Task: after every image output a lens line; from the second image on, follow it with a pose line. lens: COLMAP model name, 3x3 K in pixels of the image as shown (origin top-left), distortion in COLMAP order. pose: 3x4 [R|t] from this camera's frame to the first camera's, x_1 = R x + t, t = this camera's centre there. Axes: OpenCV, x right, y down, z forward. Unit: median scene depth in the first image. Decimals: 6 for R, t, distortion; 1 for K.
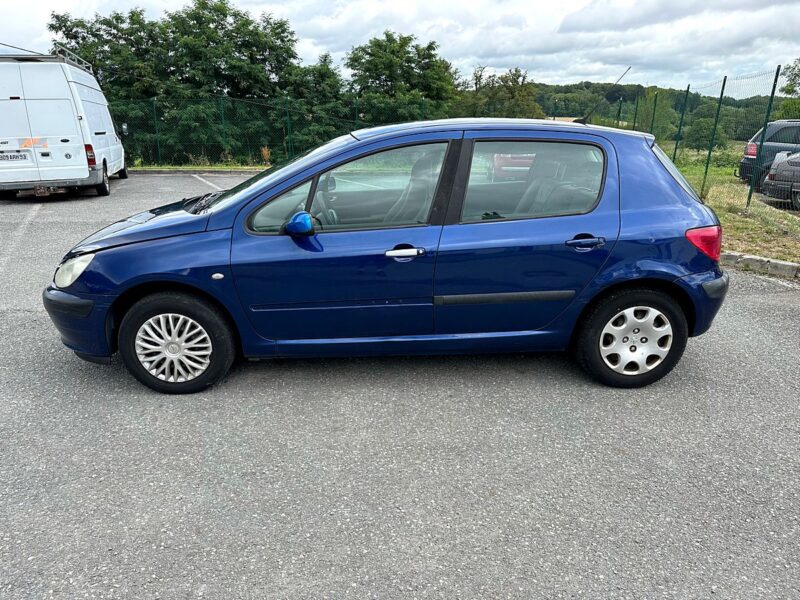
lens RADIAL K [[596.3, 0, 400.0], [0, 596.3, 300.0], [0, 0, 1]] dist [-0.006562, -0.009114]
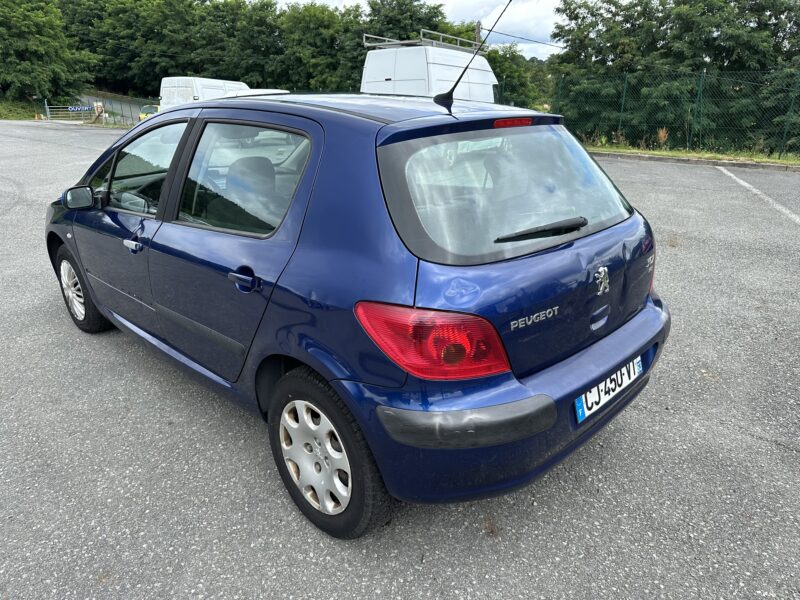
lens RADIAL K [[596.3, 0, 400.0], [0, 596.3, 300.0], [0, 0, 1]] dist [-0.006562, -0.009114]
pose [[0.650994, 0.236964, -0.721148, 0.125796], [-0.213155, 0.968867, 0.125944, -0.026837], [0.728541, 0.071727, 0.681237, 0.093225]]
